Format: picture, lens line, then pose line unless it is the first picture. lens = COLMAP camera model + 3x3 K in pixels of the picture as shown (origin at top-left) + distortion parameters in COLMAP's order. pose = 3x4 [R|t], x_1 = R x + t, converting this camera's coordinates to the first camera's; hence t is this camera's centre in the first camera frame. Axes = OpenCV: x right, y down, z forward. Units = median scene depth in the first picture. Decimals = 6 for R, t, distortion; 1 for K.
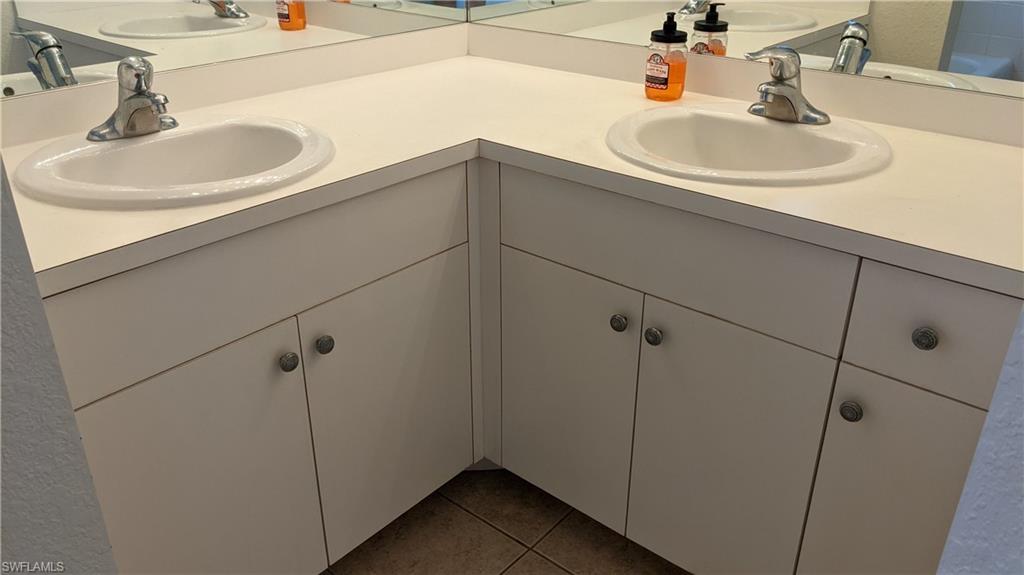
lens RADIAL K [[810.7, 0, 513.0], [0, 810.7, 280.4], [0, 0, 1]] dist [0.041872, -0.075658]
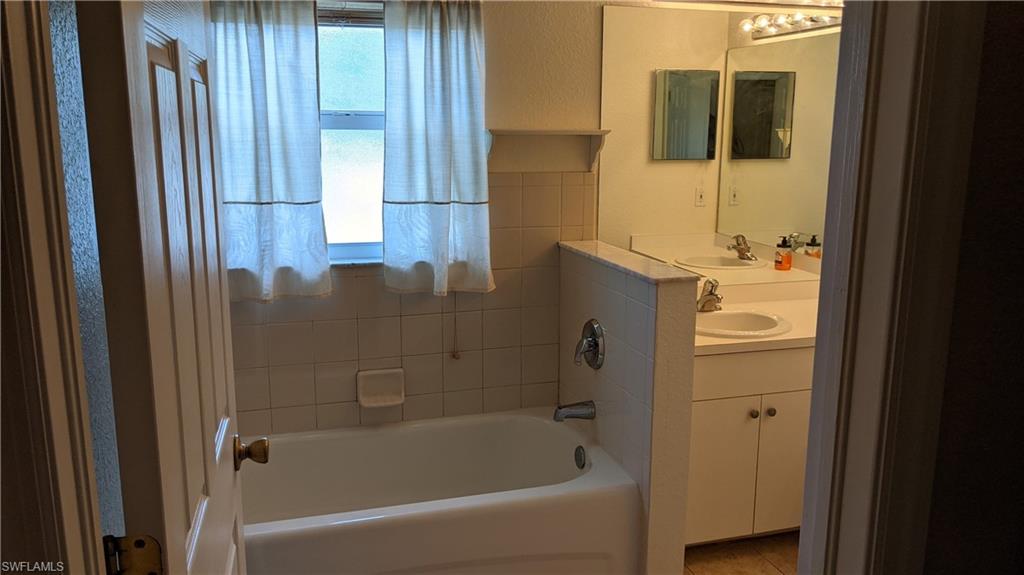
lens RADIAL K [[810.7, 0, 515.9], [0, 810.7, 283.9], [0, 0, 1]] dist [0.041872, -0.075658]
pose [[0.839255, 0.104514, -0.533599, 0.292485], [-0.240415, 0.951541, -0.191756, 0.304784], [0.487700, 0.289217, 0.823712, -1.123456]]
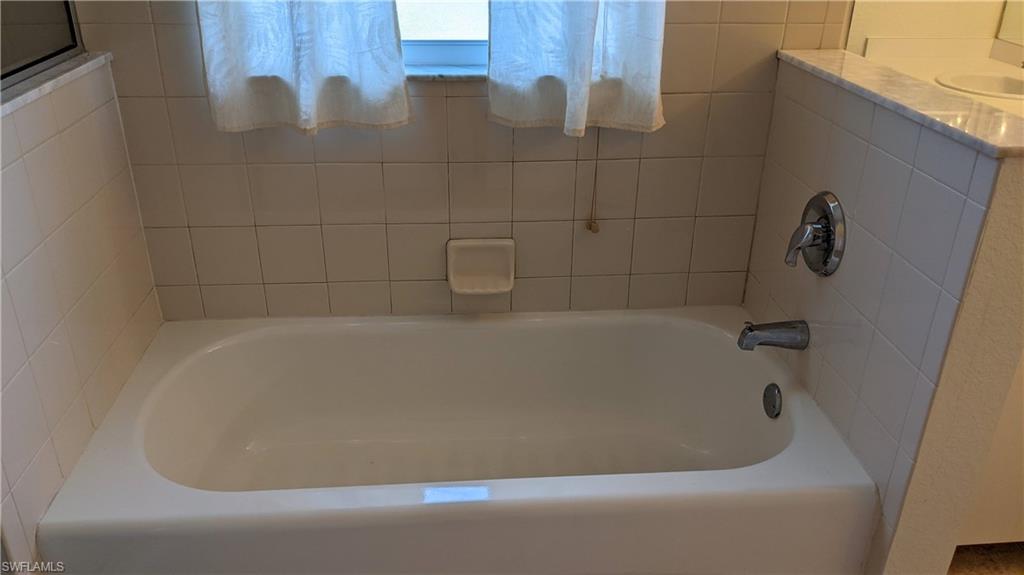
lens RADIAL K [[810.7, 0, 512.4], [0, 810.7, 304.5], [0, 0, 1]] dist [0.041872, -0.075658]
pose [[0.713585, 0.318788, -0.623835, -0.142255], [-0.314694, 0.941434, 0.121116, 0.112815], [0.625910, 0.109891, 0.772114, -0.542123]]
